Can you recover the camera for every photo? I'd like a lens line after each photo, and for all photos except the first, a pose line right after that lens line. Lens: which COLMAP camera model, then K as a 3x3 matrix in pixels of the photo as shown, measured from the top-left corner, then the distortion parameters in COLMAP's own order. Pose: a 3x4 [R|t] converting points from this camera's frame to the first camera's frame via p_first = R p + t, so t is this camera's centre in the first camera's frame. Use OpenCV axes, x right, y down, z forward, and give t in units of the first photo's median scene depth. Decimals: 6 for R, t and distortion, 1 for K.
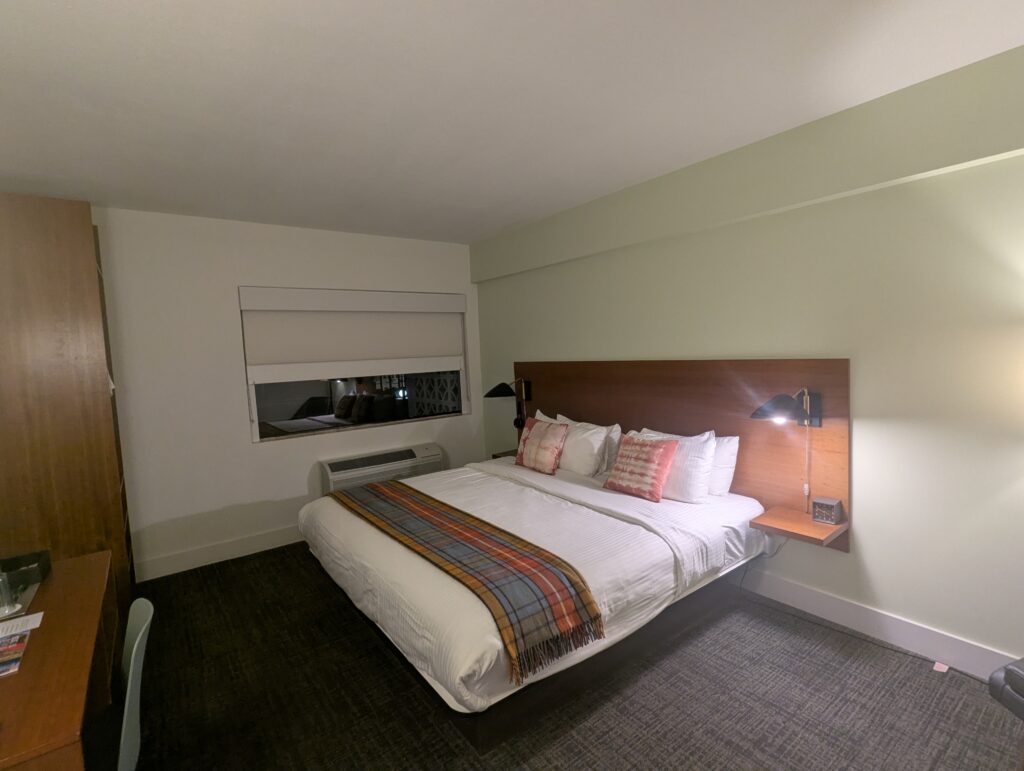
lens RADIAL K [[494.8, 0, 512.0], [0, 494.8, 385.5], [0, 0, 1]] dist [0.001266, 0.000041]
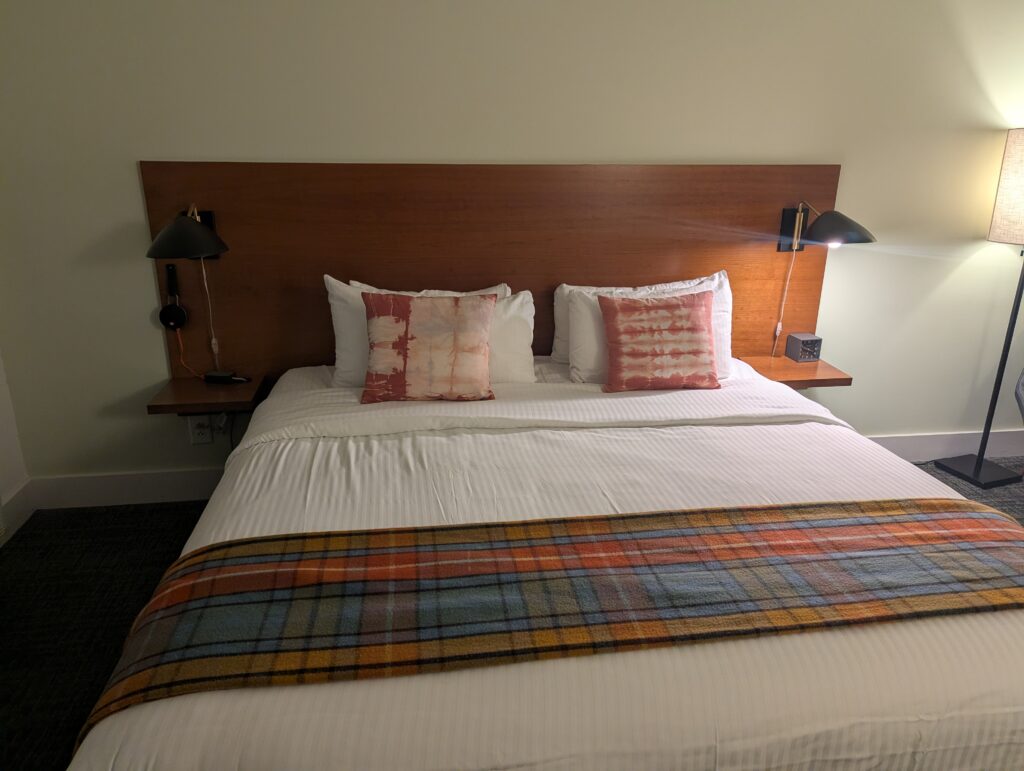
lens RADIAL K [[712.4, 0, 512.0], [0, 712.4, 385.5], [0, 0, 1]] dist [0.005468, 0.001738]
pose [[0.483247, -0.237871, 0.842549, -0.618105], [0.037470, 0.967119, 0.251549, -0.015316], [-0.874682, -0.089990, 0.476271, 0.766976]]
